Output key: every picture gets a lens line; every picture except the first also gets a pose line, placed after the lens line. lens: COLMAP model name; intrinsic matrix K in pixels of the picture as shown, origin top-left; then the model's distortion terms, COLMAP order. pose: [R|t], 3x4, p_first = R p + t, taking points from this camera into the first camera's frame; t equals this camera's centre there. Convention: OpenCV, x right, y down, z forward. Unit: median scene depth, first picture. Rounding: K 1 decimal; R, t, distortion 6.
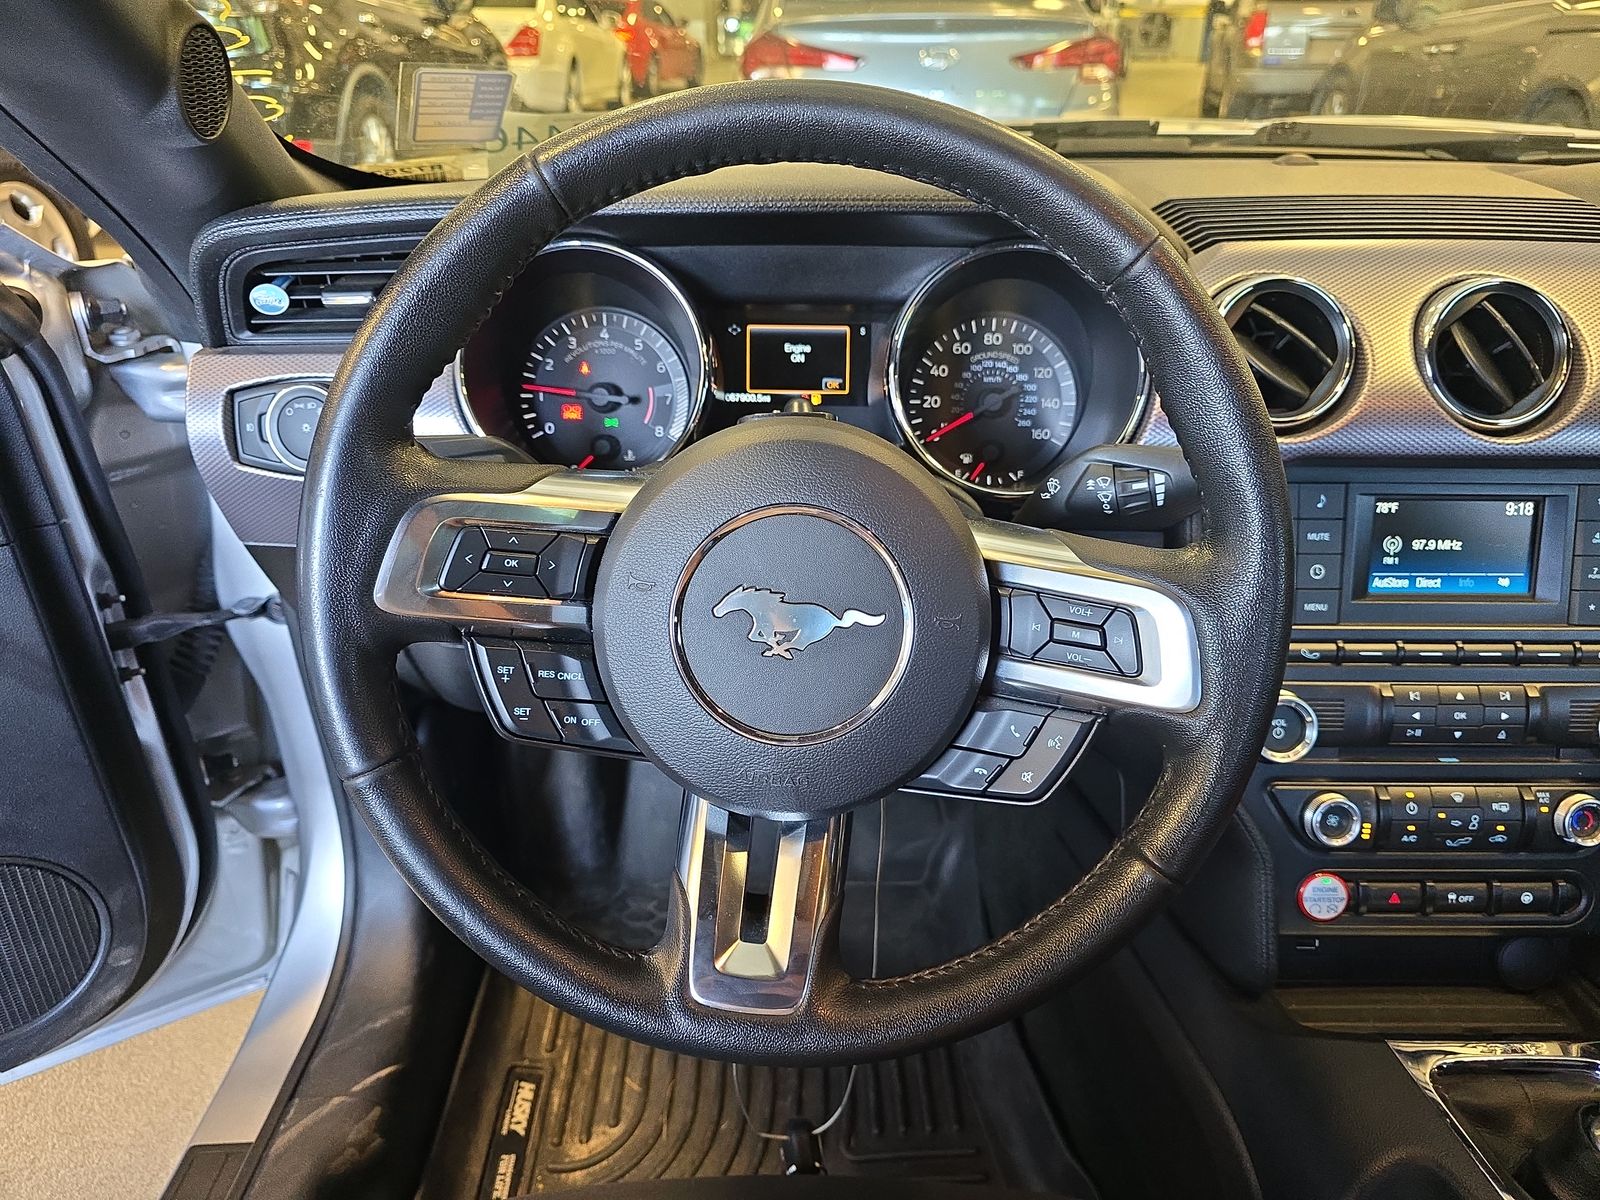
lens RADIAL K [[1109.9, 0, 803.9], [0, 1109.9, 558.6], [0, 0, 1]] dist [0.018793, -0.023618]
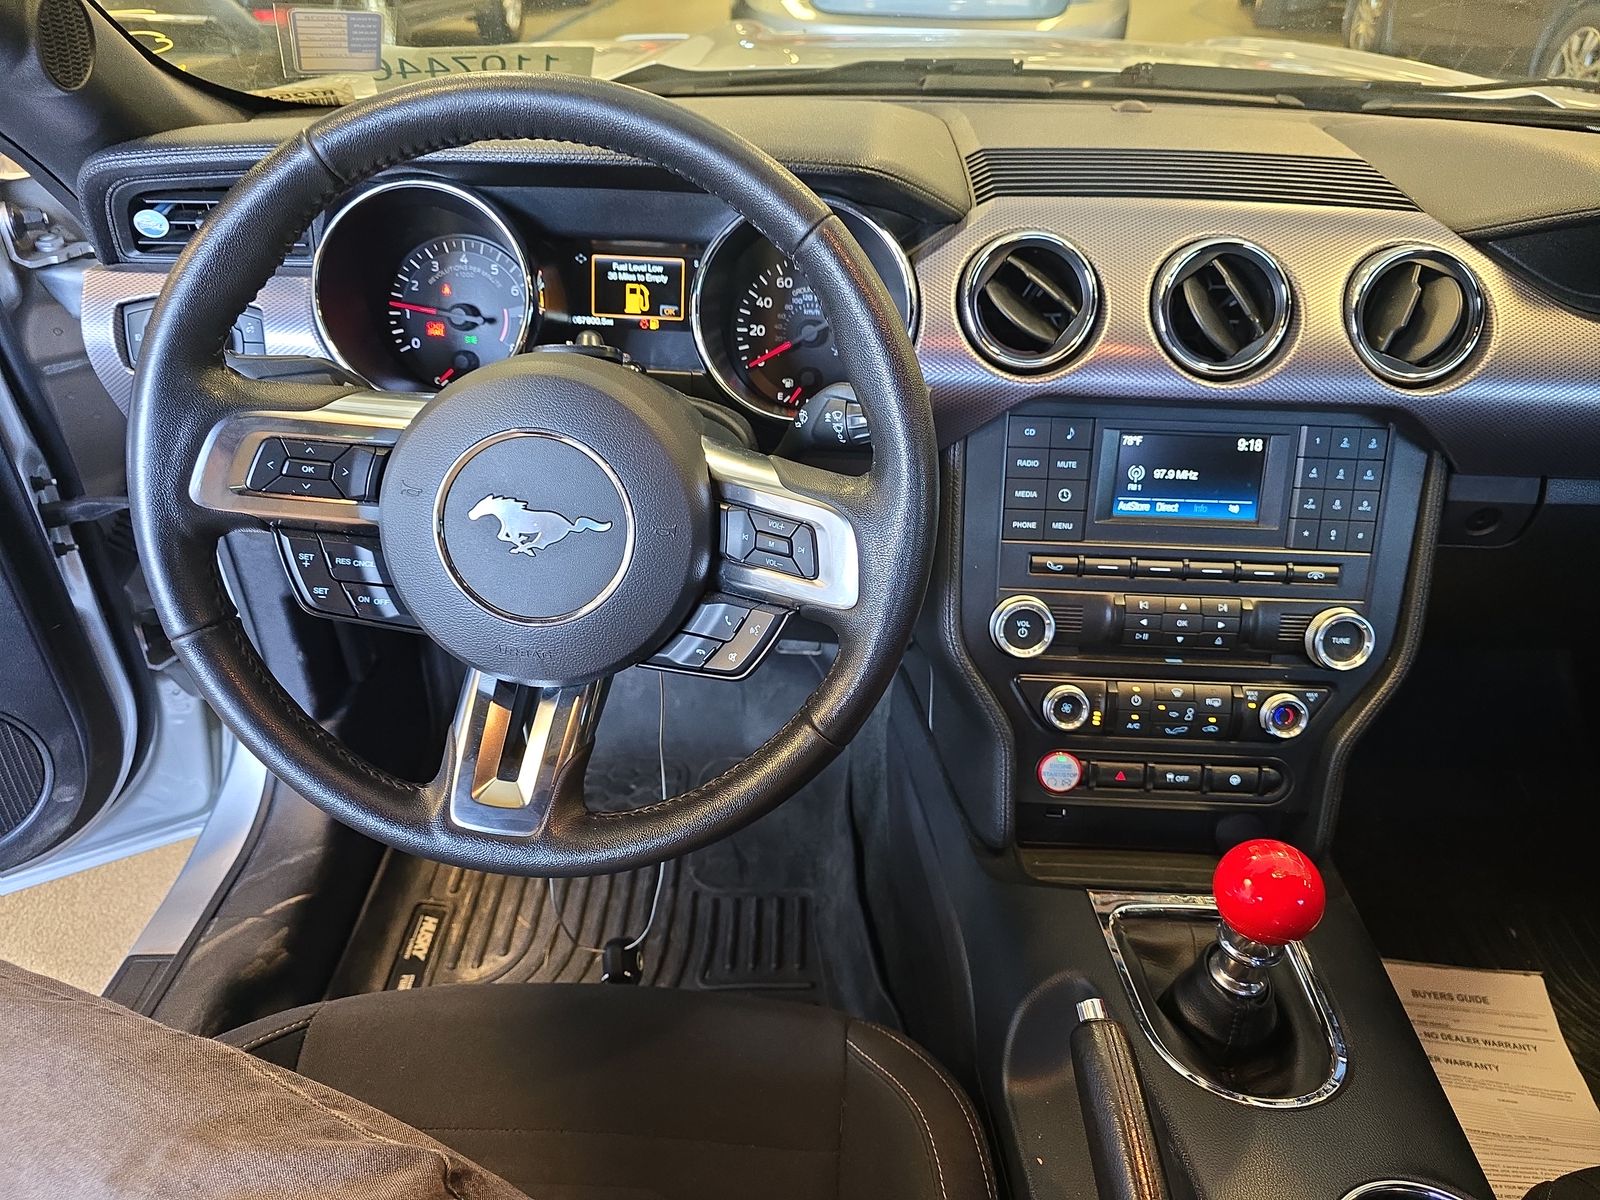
lens RADIAL K [[1109.9, 0, 803.9], [0, 1109.9, 558.6], [0, 0, 1]] dist [0.018793, -0.023618]
pose [[0.999403, 0.033192, -0.009597, 0.201160], [-0.032158, 0.995147, 0.092994, -0.020338], [0.012637, -0.092630, 0.995620, -0.146893]]
